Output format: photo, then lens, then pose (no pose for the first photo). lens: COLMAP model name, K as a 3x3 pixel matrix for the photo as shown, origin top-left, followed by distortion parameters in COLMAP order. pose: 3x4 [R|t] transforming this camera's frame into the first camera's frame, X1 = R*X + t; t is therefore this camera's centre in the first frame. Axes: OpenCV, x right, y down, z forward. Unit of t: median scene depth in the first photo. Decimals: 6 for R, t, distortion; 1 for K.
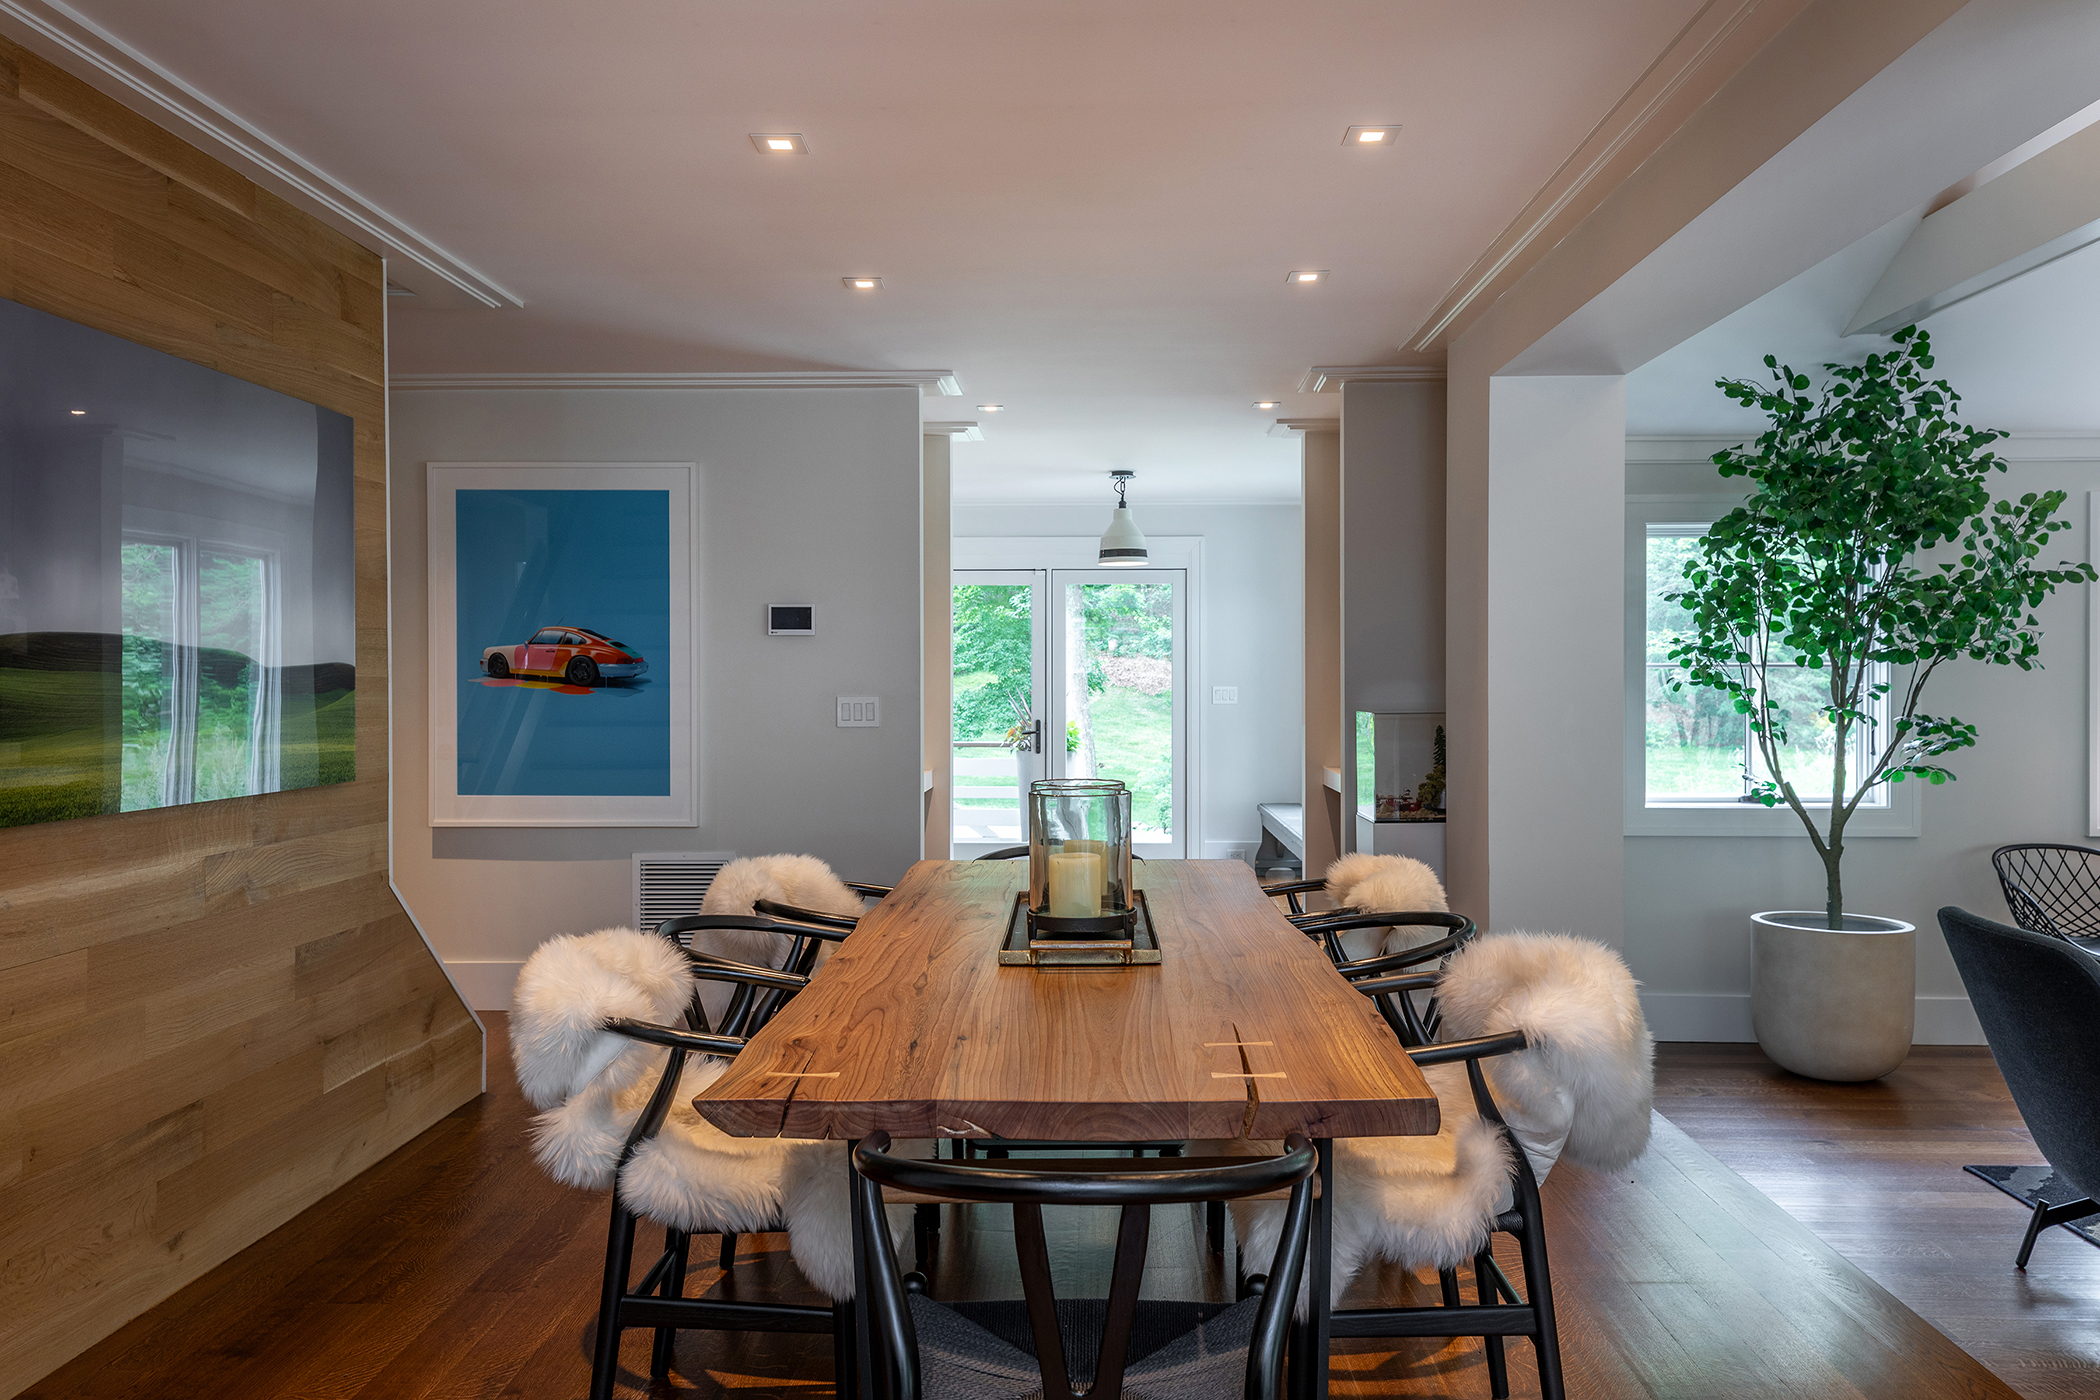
lens RADIAL K [[1596.2, 0, 1048.7], [0, 1596.2, 693.8], [0, 0, 1]] dist [0.053710, 0.002755]
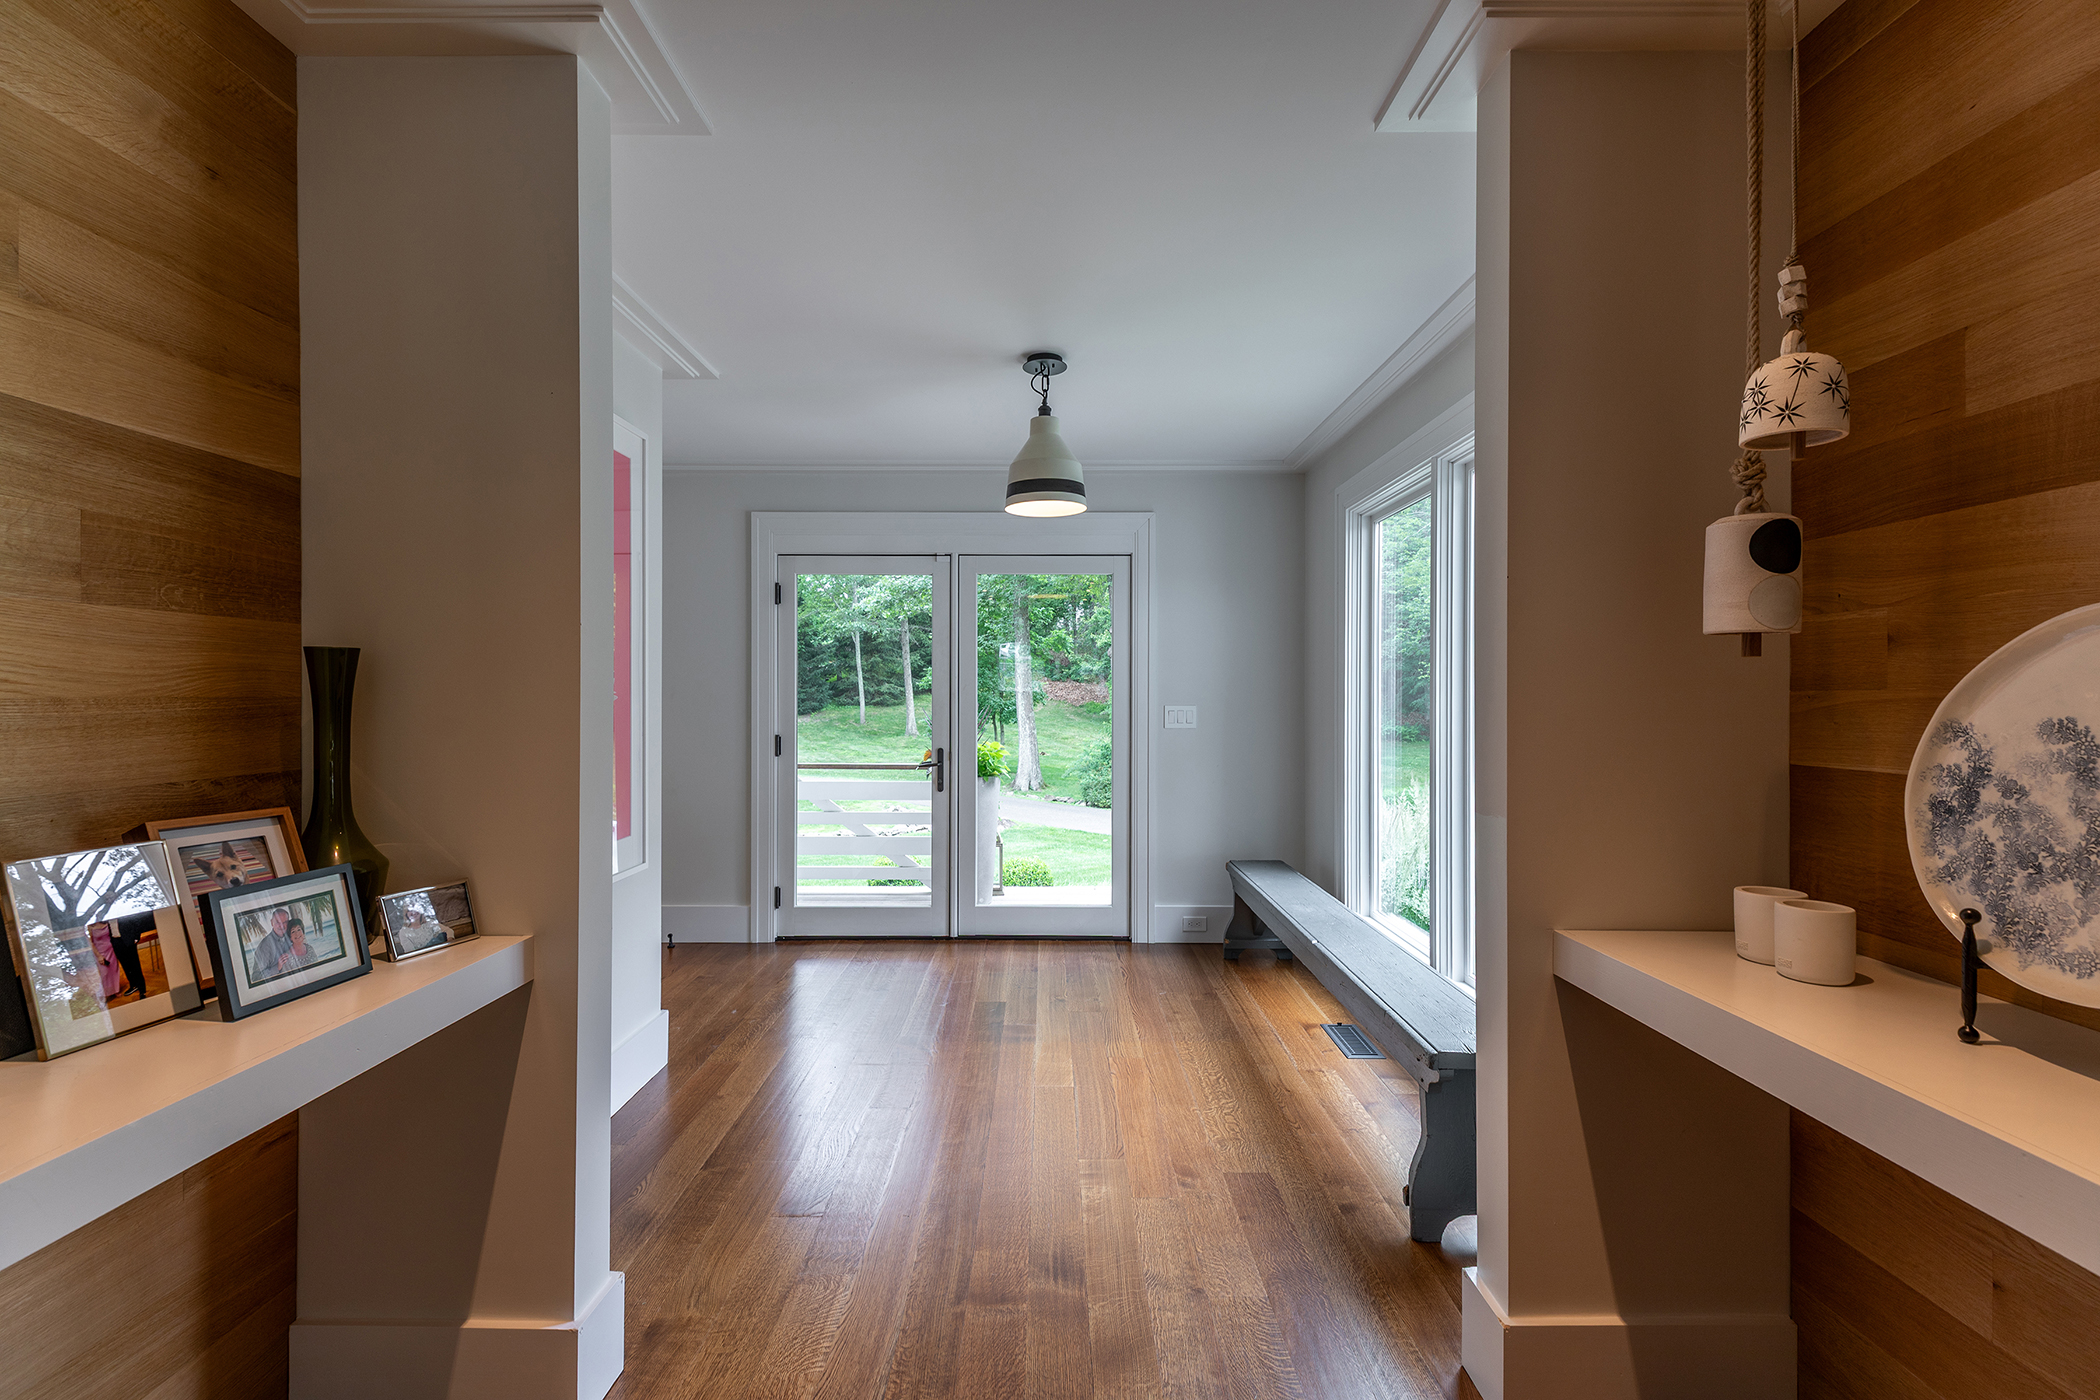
lens RADIAL K [[950.8, 0, 1048.2], [0, 950.8, 699.2], [0, 0, 1]] dist [0.002369, 0.000139]
pose [[0.999364, 0.003223, 0.035500, 0.034350], [-0.003016, 0.999978, -0.005884, -0.005803], [-0.035518, 0.005773, 0.999352, 0.623580]]
